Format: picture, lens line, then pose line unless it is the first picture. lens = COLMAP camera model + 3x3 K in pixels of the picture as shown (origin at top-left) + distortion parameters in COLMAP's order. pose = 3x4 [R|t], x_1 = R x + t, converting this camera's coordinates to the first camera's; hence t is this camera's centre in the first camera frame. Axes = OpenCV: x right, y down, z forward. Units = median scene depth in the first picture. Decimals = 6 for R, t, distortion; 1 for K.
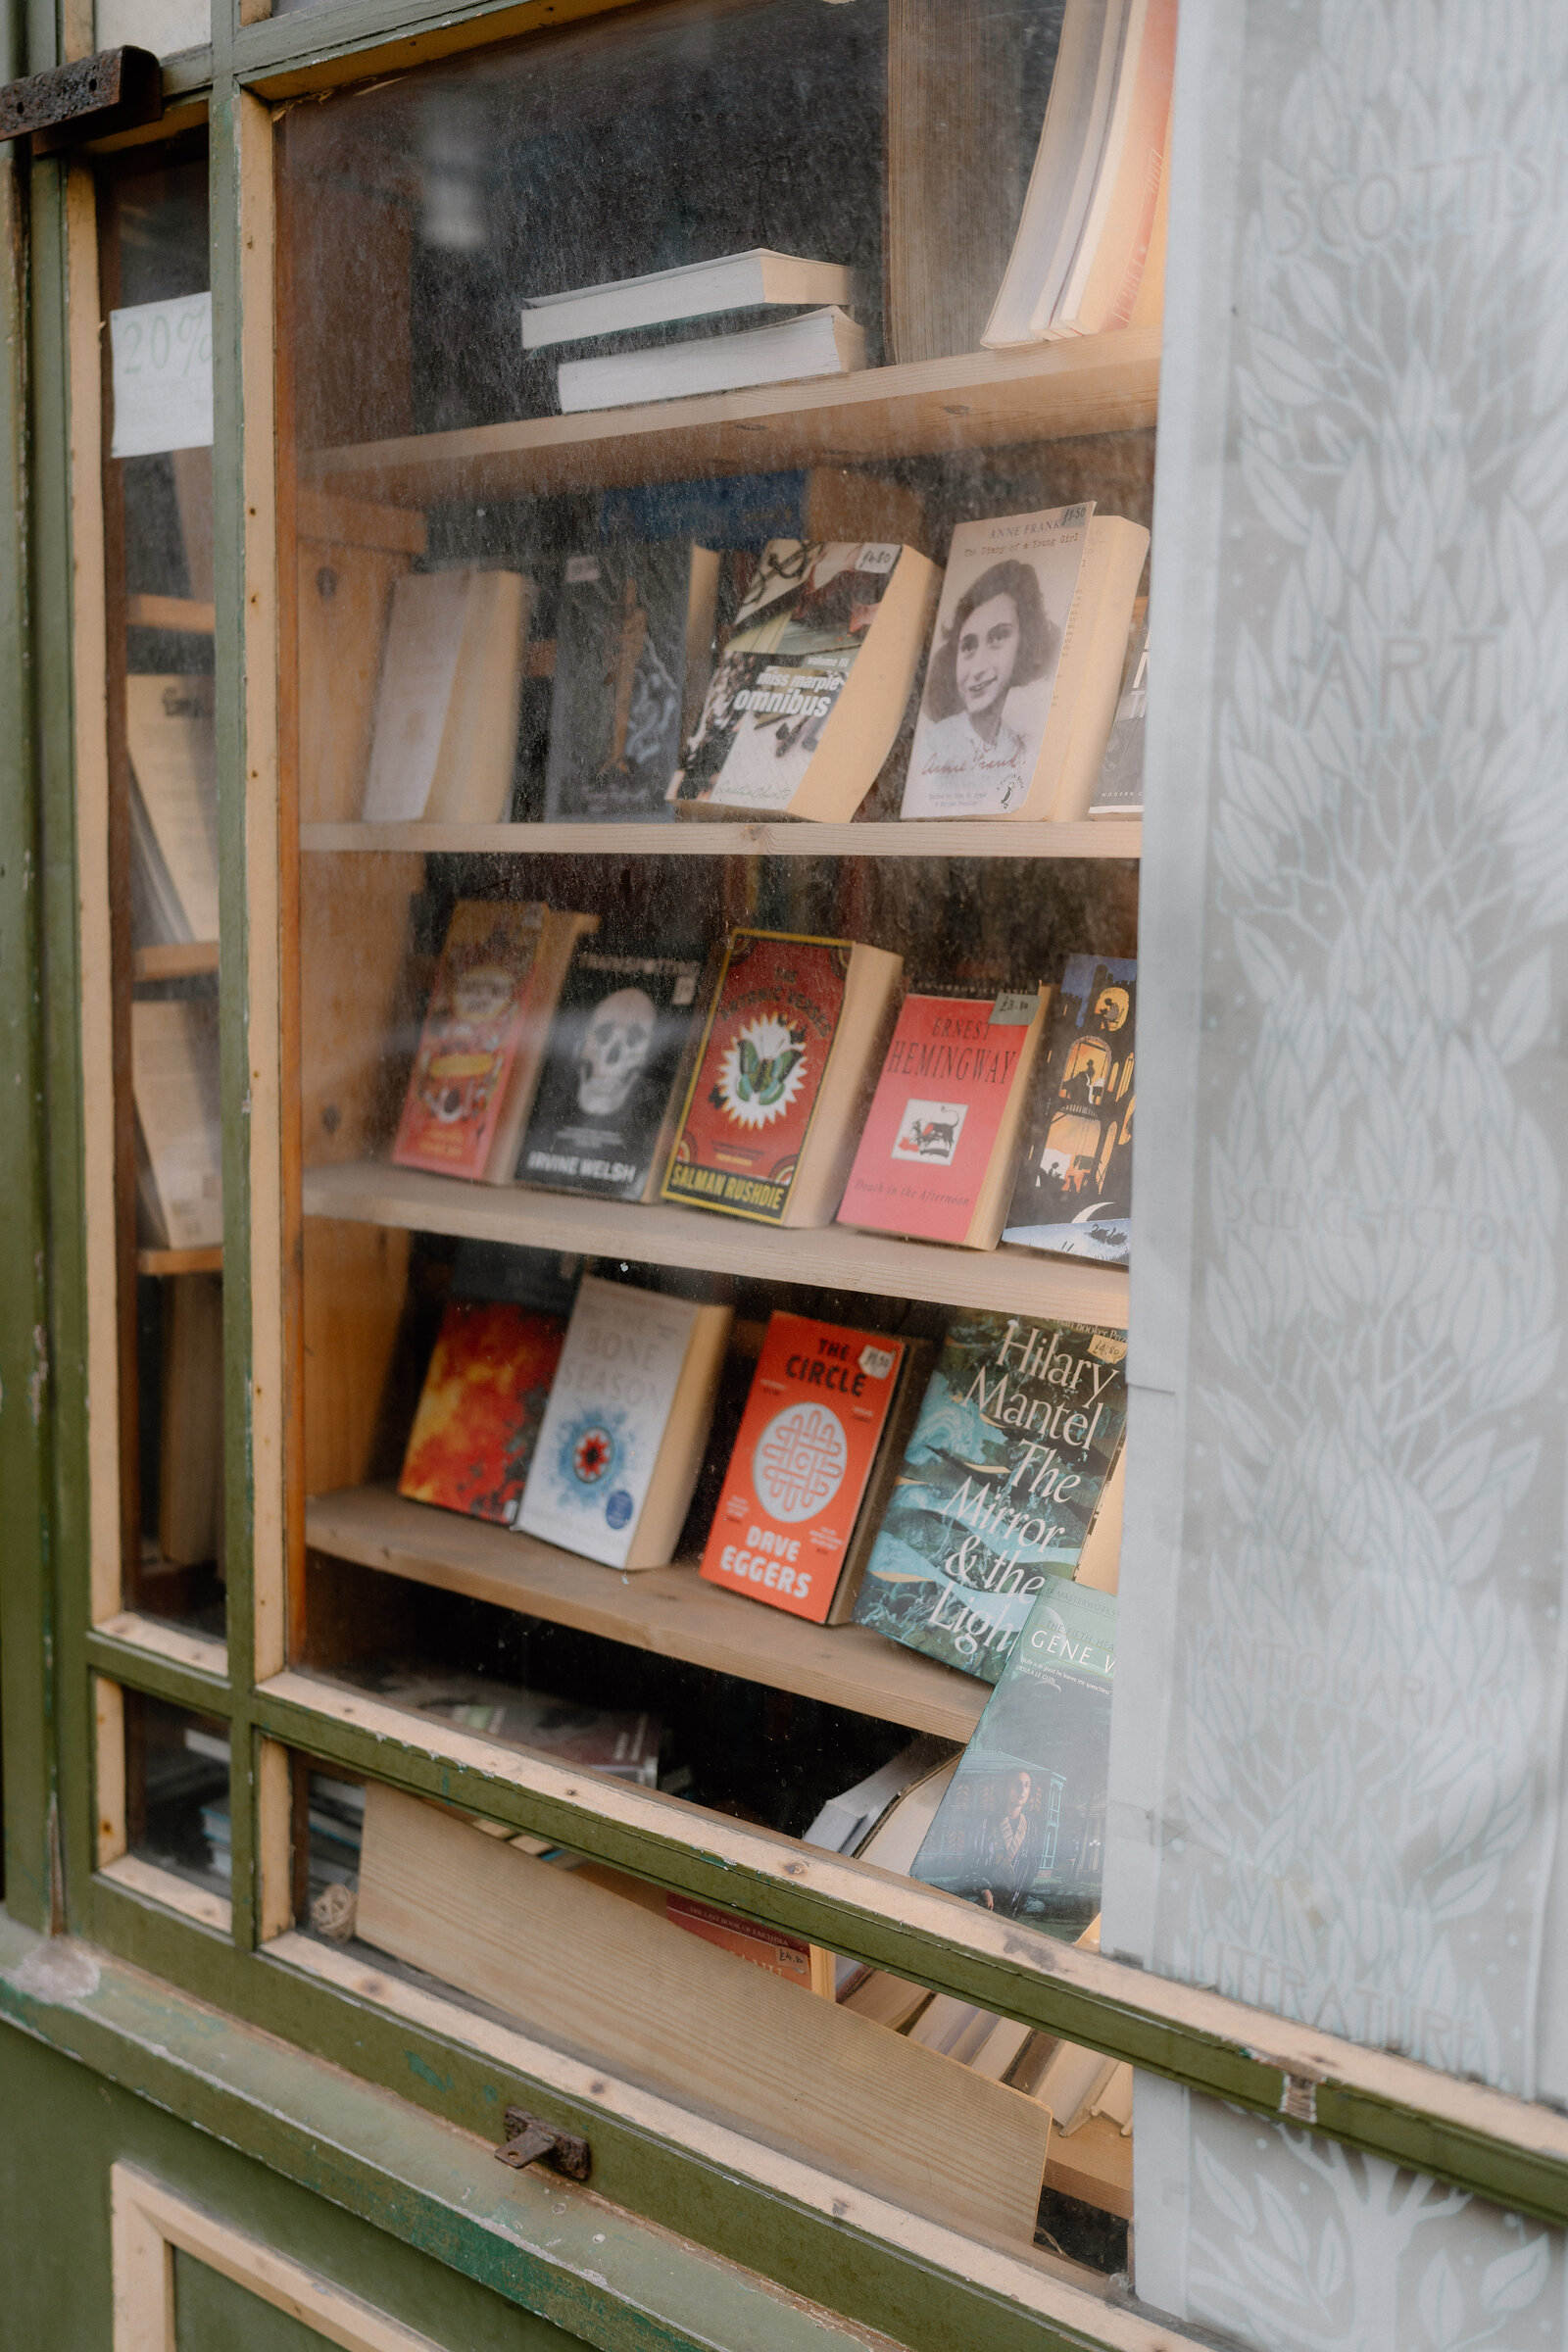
lens RADIAL K [[2260.6, 0, 784.0], [0, 2260.6, 1176.0], [0, 0, 1]] dist [-0.001374, 0.005087]
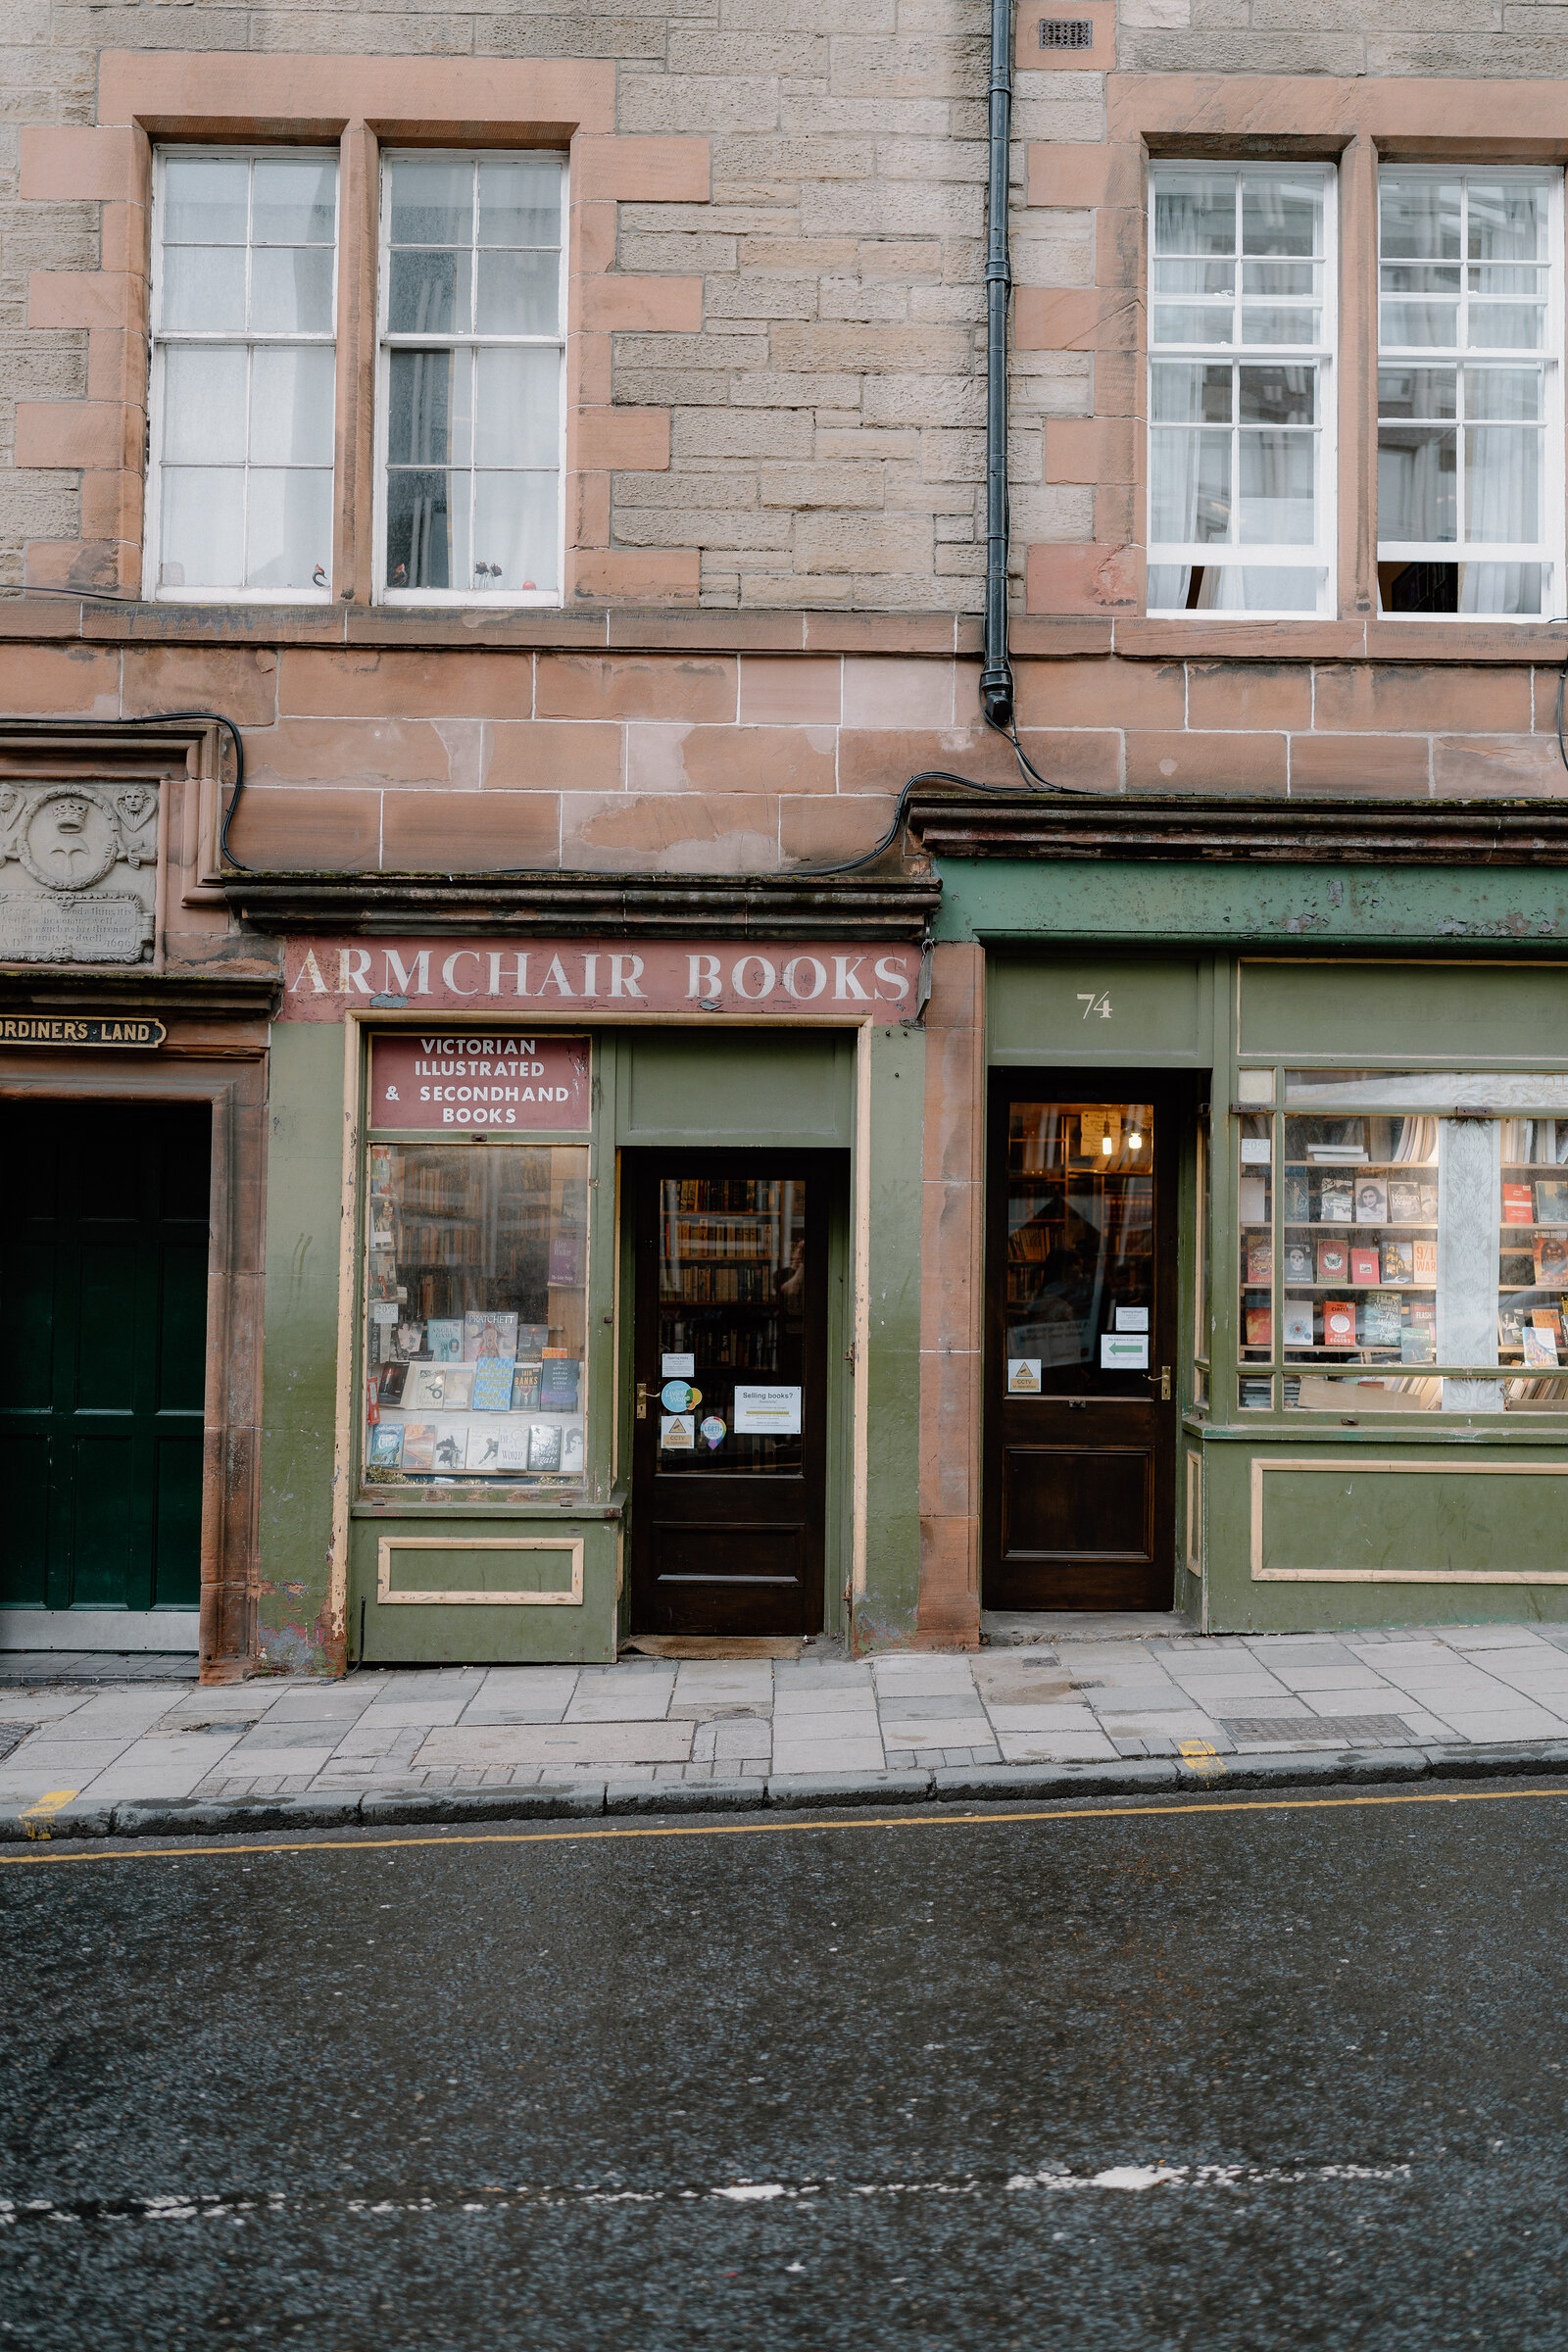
lens RADIAL K [[2260.6, 0, 784.0], [0, 2260.6, 1176.0], [0, 0, 1]] dist [-0.001374, 0.005087]
pose [[0.783685, 0.007027, 0.621118, -5.332723], [0.085971, 0.989085, -0.119663, 0.355198], [-0.615180, 0.147177, 0.774527, -3.102459]]
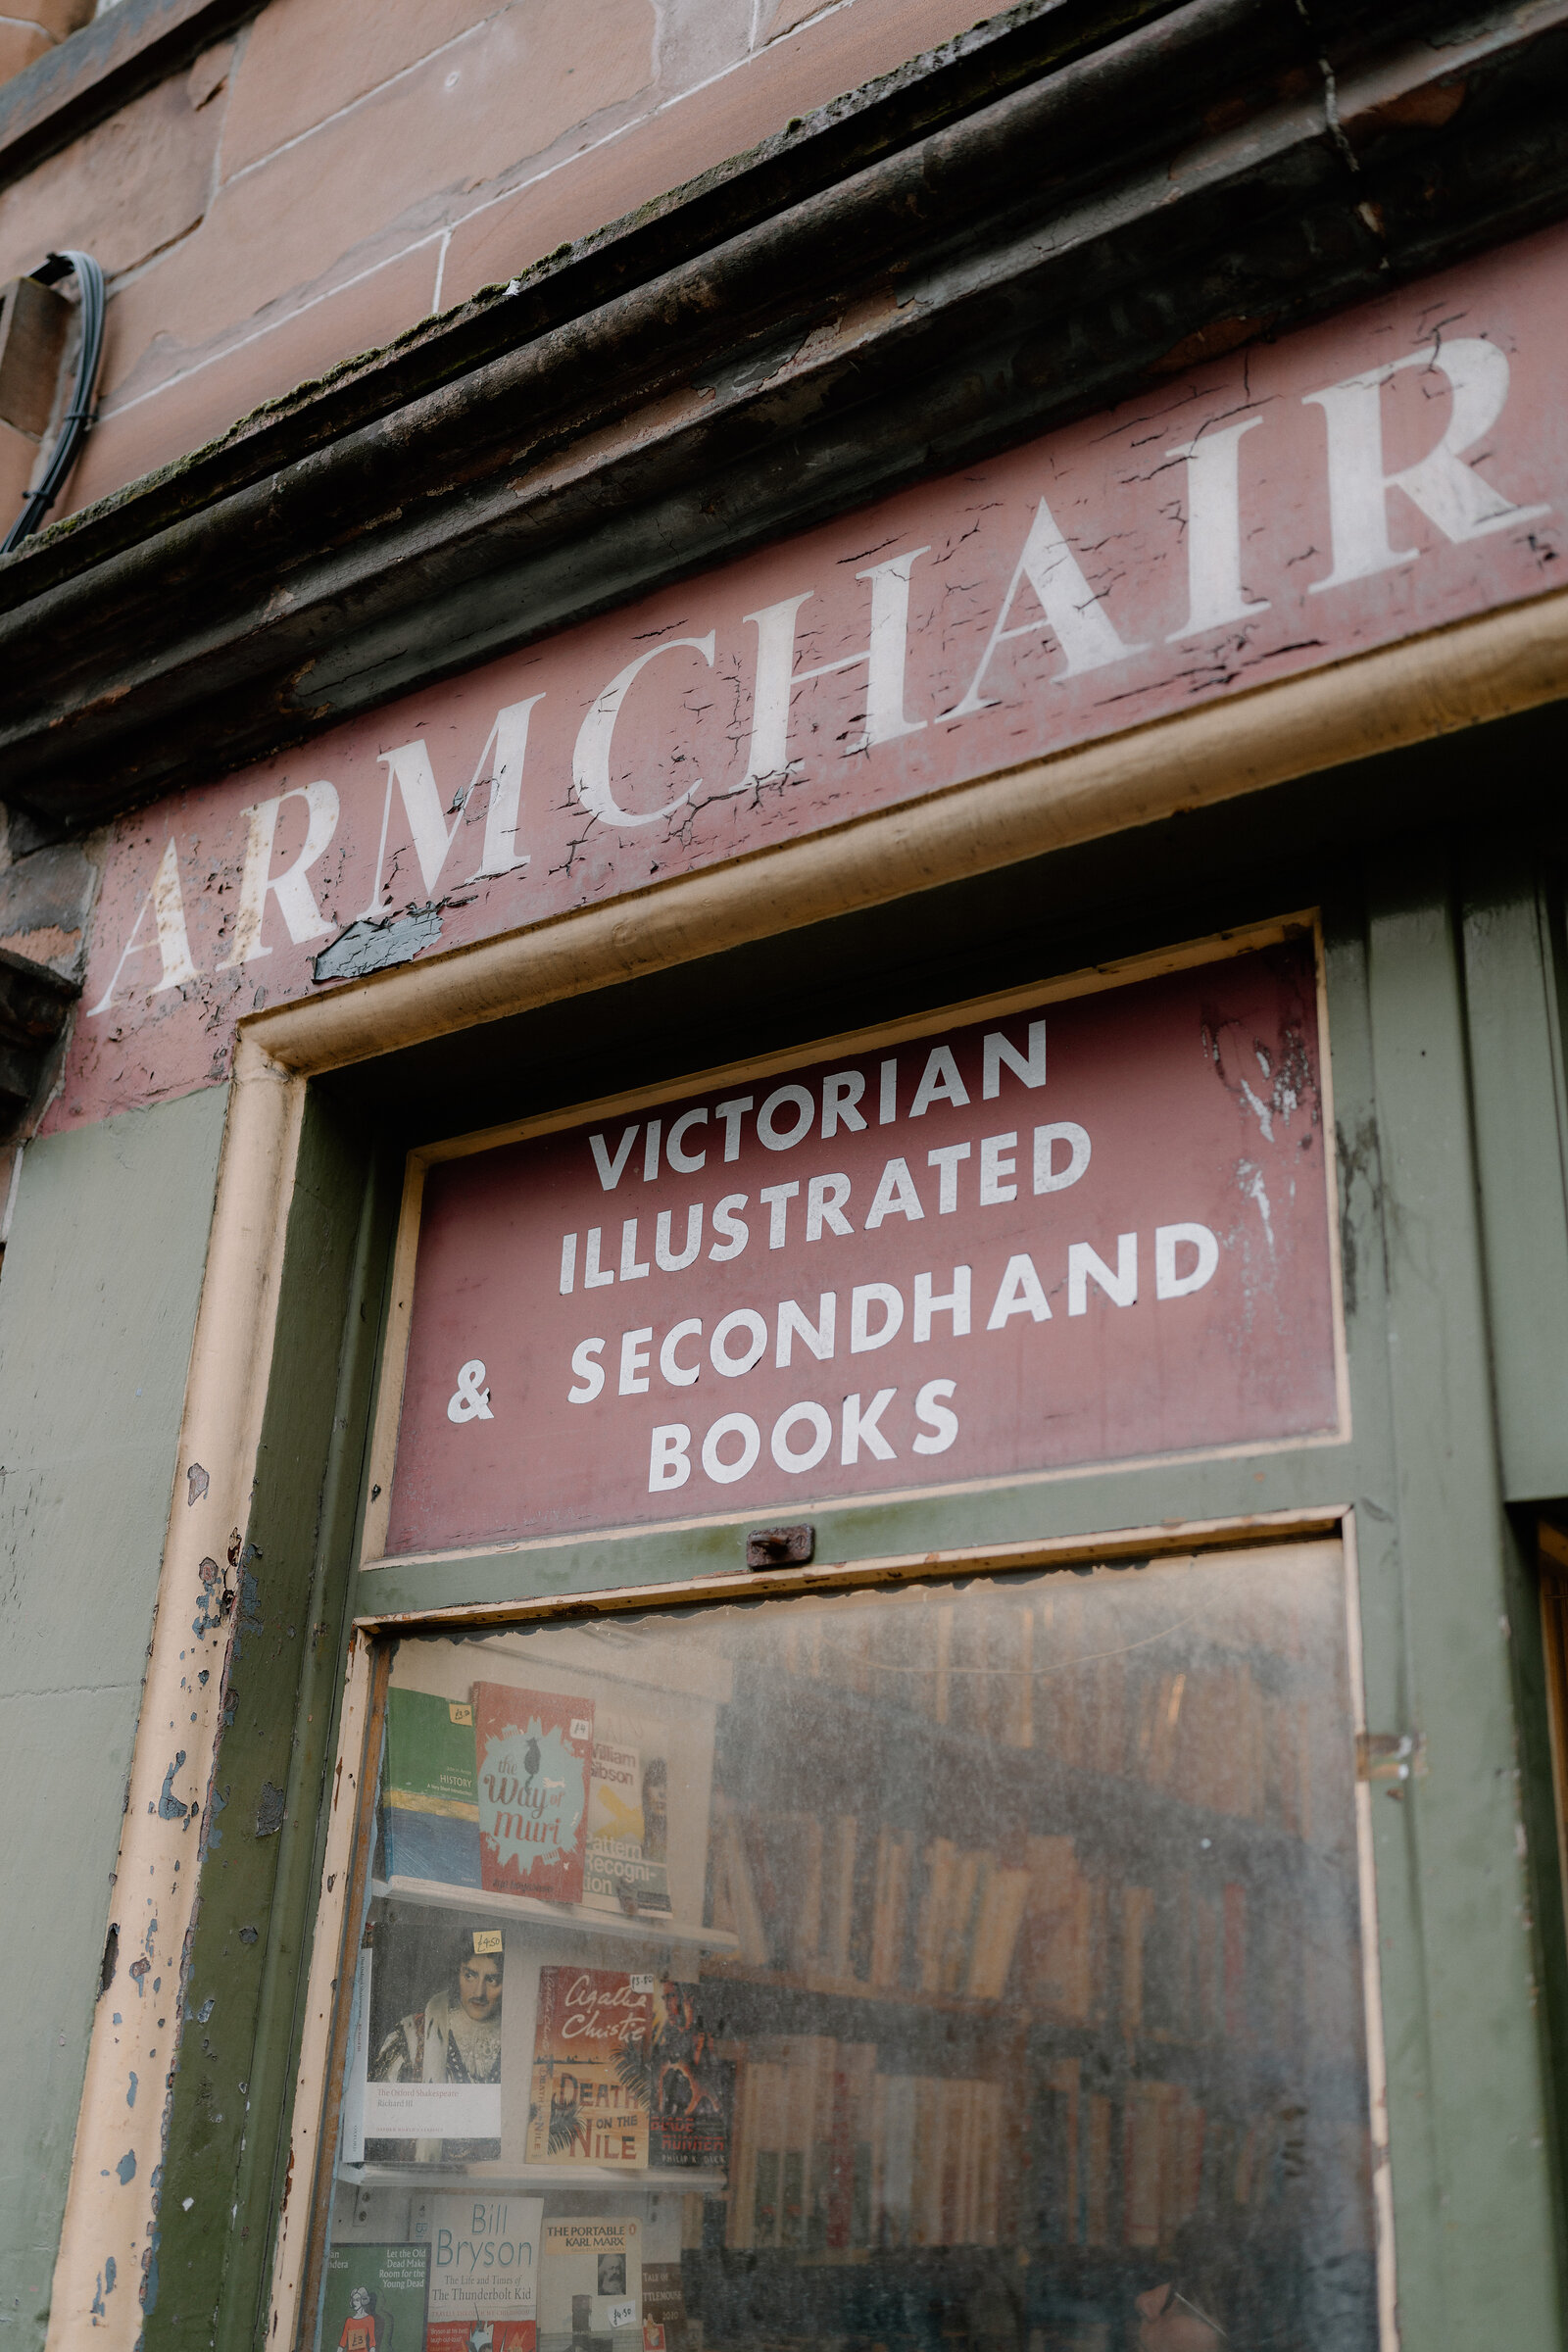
lens RADIAL K [[2260.6, 0, 784.0], [0, 2260.6, 1176.0], [0, 0, 1]] dist [-0.001374, 0.005087]
pose [[0.998753, 0.040802, 0.028783, -2.077142], [-0.020886, 0.864954, -0.501417, -0.162396], [-0.045354, 0.500190, 0.864727, 1.234686]]
